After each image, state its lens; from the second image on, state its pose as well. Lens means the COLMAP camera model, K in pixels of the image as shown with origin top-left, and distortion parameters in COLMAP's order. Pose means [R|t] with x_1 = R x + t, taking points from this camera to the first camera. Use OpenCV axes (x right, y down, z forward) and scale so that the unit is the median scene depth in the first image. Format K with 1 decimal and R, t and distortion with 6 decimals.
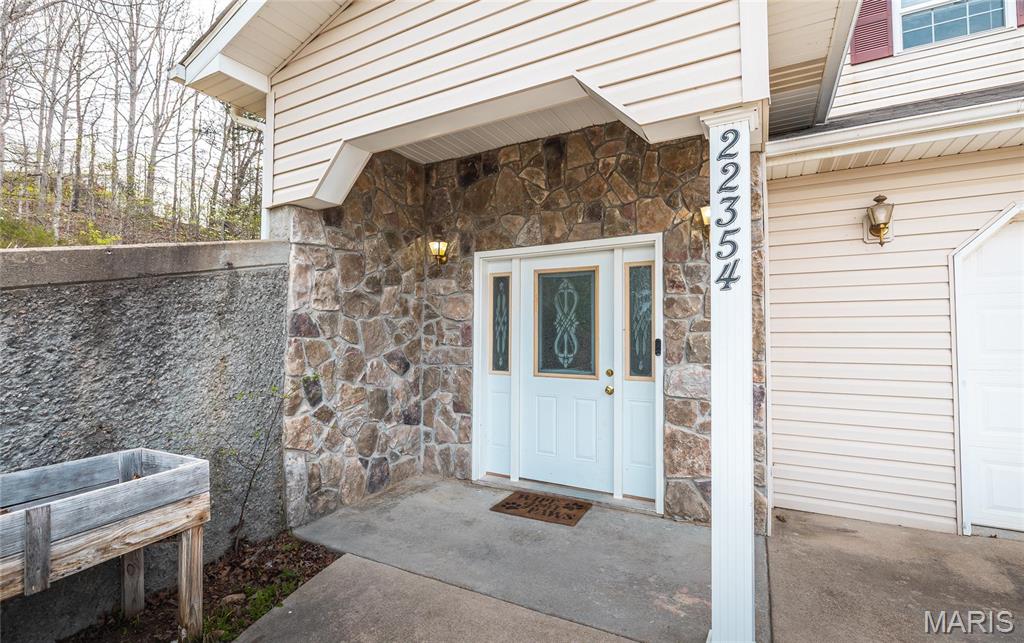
lens RADIAL K [[450.3, 0, 508.1], [0, 450.3, 312.0], [0, 0, 1]] dist [-0.004370, 0.000199]
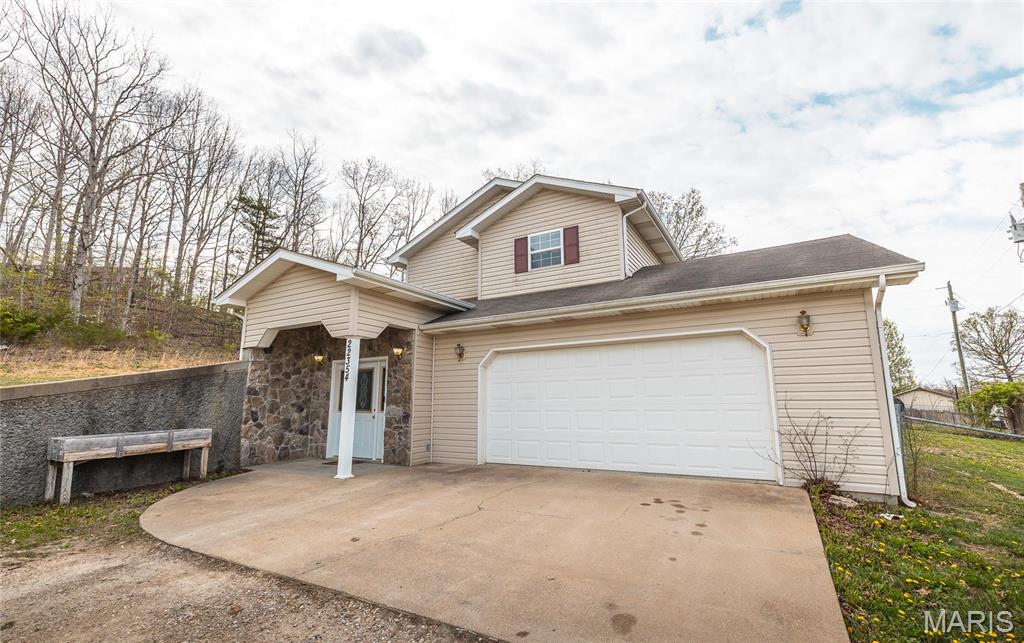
lens RADIAL K [[431.0, 0, 519.3], [0, 431.0, 328.7], [0, 0, 1]] dist [0.000808, 0.001970]
pose [[0.999966, -0.005211, -0.006315, 1.056242], [0.004394, 0.992386, -0.123089, -0.016401], [0.006908, 0.123057, 0.992376, -1.455934]]
